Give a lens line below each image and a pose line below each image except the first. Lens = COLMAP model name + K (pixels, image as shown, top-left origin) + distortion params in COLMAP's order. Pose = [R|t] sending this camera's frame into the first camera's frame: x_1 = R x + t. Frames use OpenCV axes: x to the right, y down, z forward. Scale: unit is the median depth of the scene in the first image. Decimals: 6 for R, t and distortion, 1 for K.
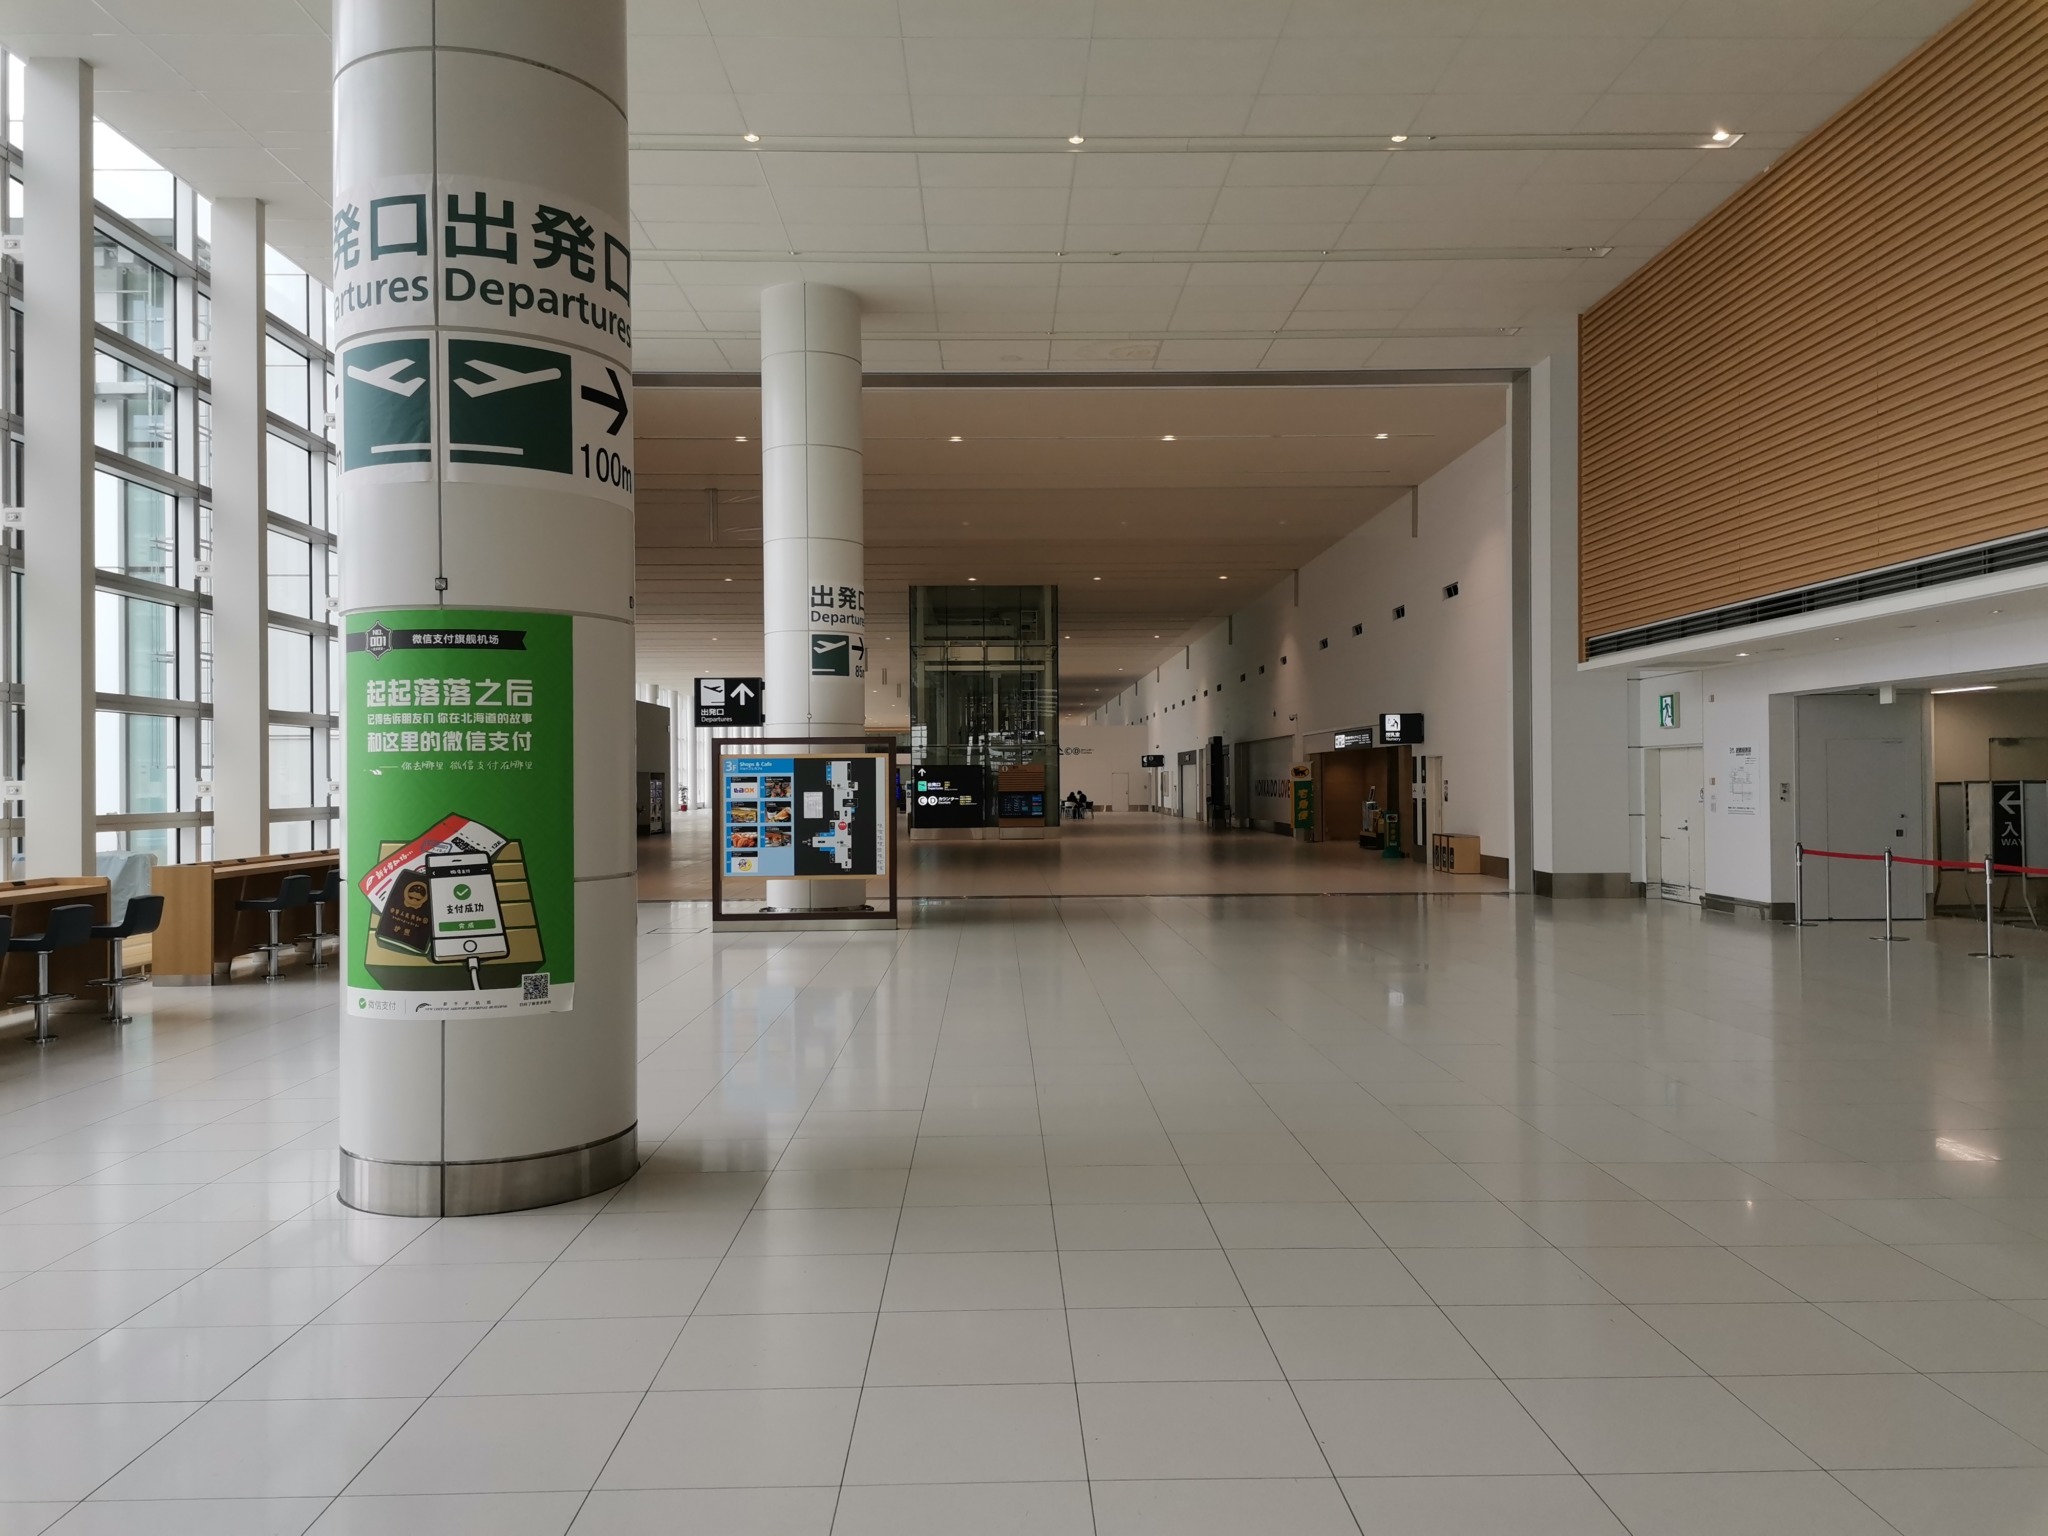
lens RADIAL K [[1535.1, 0, 1030.8], [0, 1535.1, 768.5], [0, 0, 1]] dist [0.037852, -0.002493]
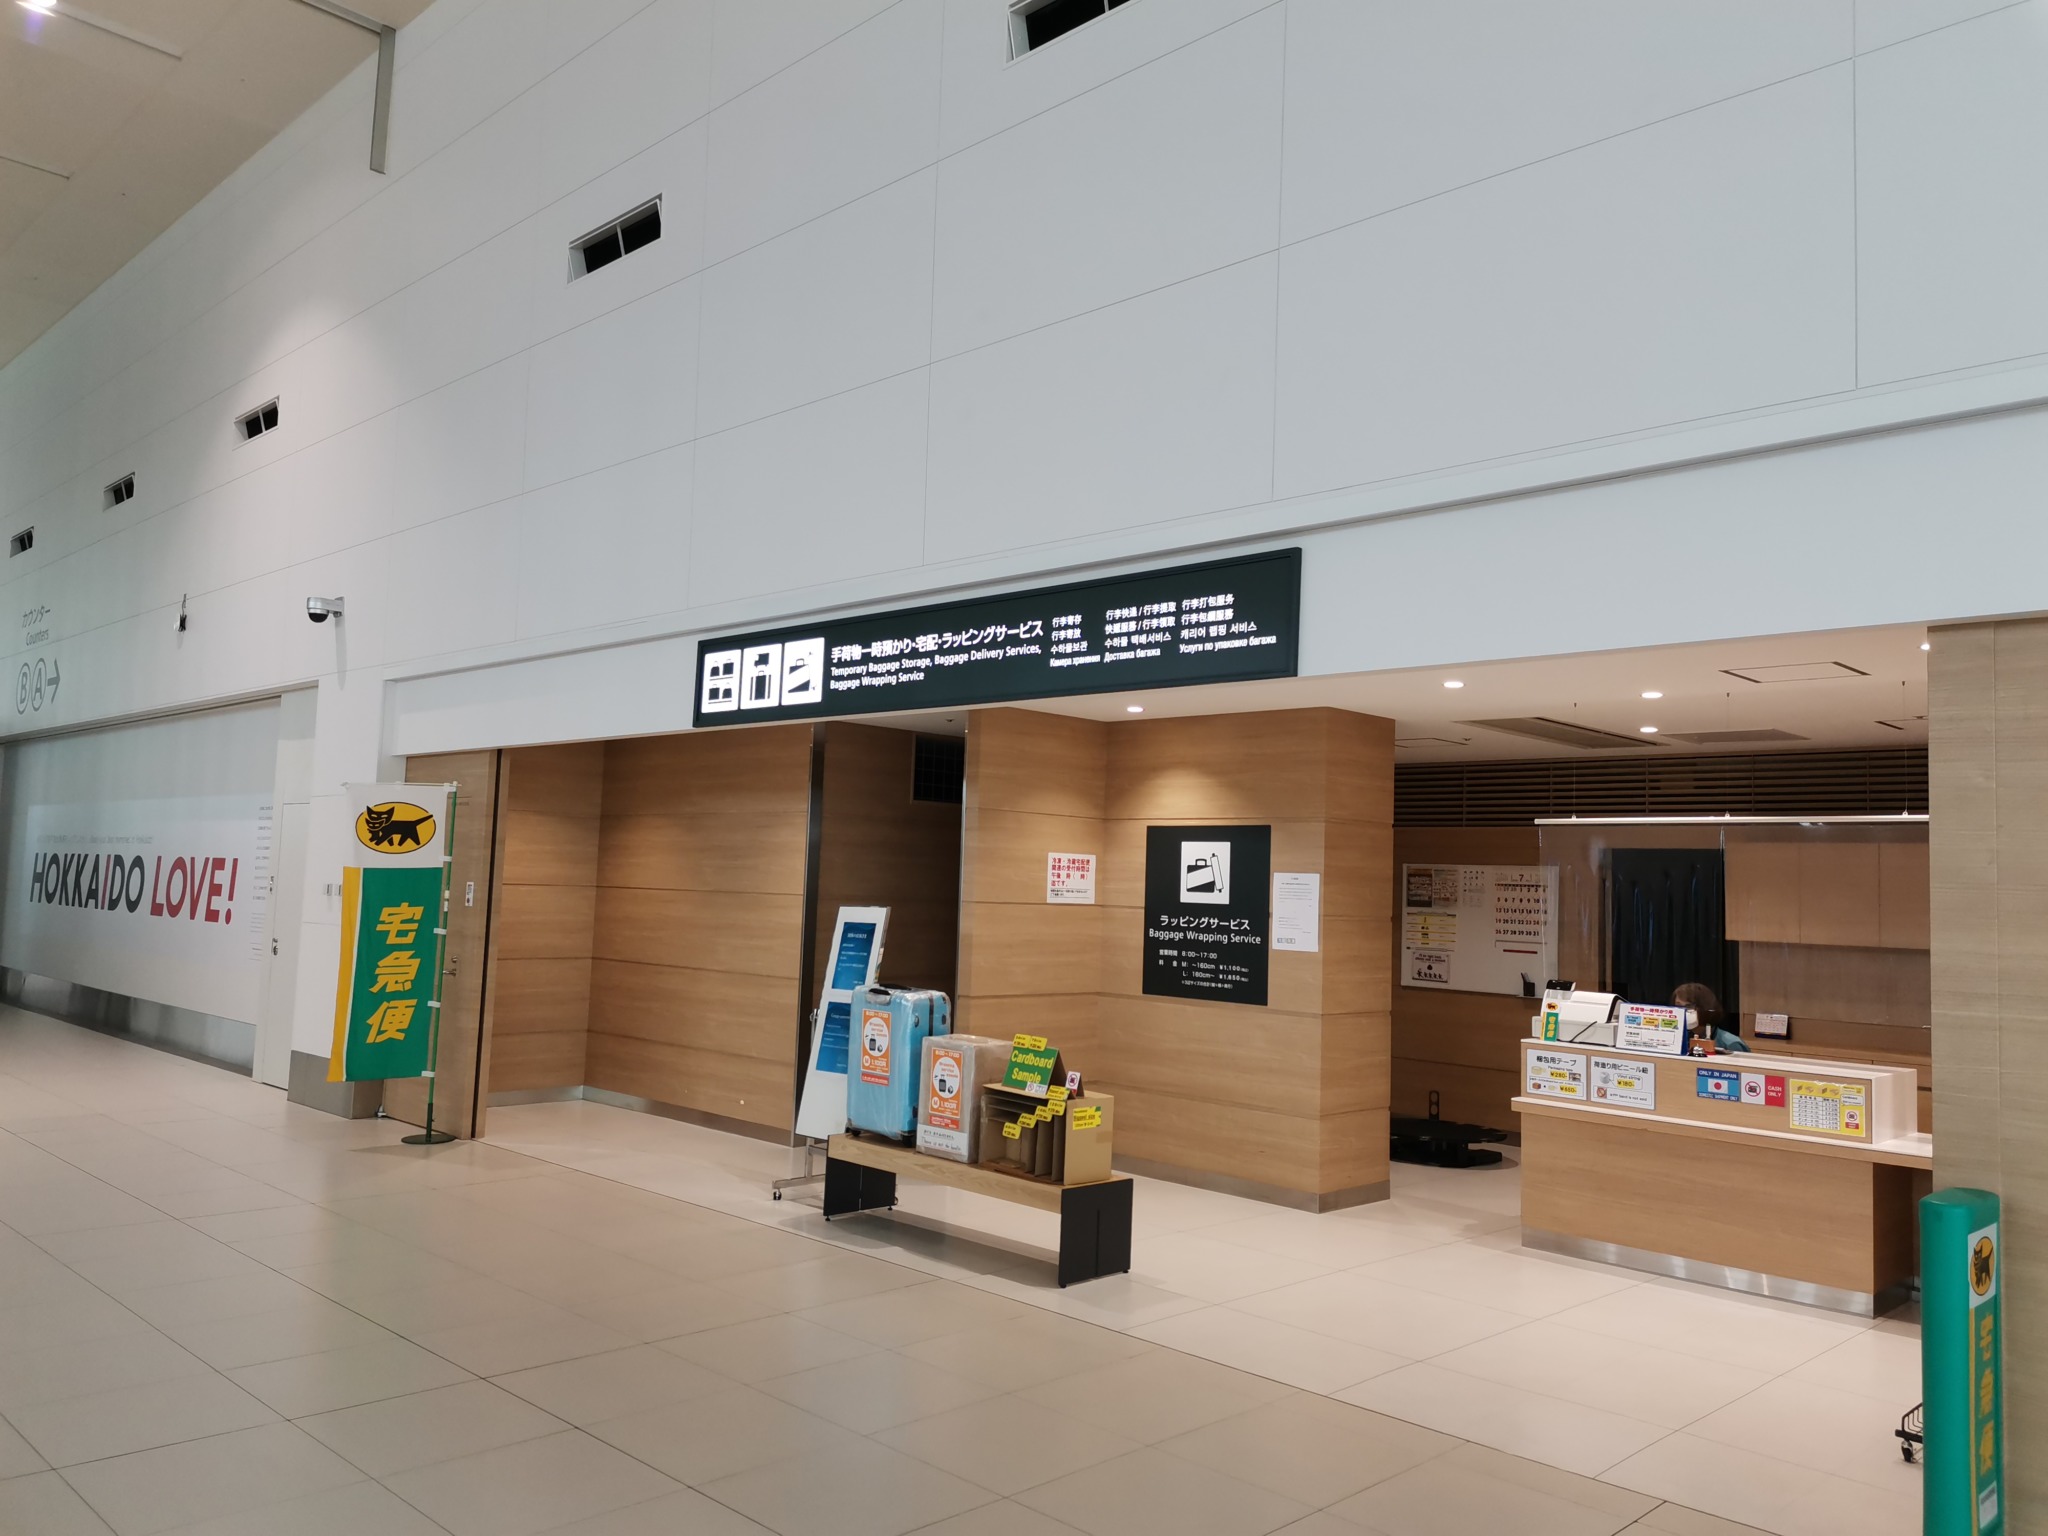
lens RADIAL K [[1535.1, 0, 1024.9], [0, 1535.1, 767.6], [0, 0, 1]] dist [0.037852, -0.002493]
pose [[0.717217, 0.089157, 0.691123, 0.088476], [-0.046363, 0.995689, -0.080333, 0.007754], [-0.695306, 0.025573, 0.718259, 0.808742]]
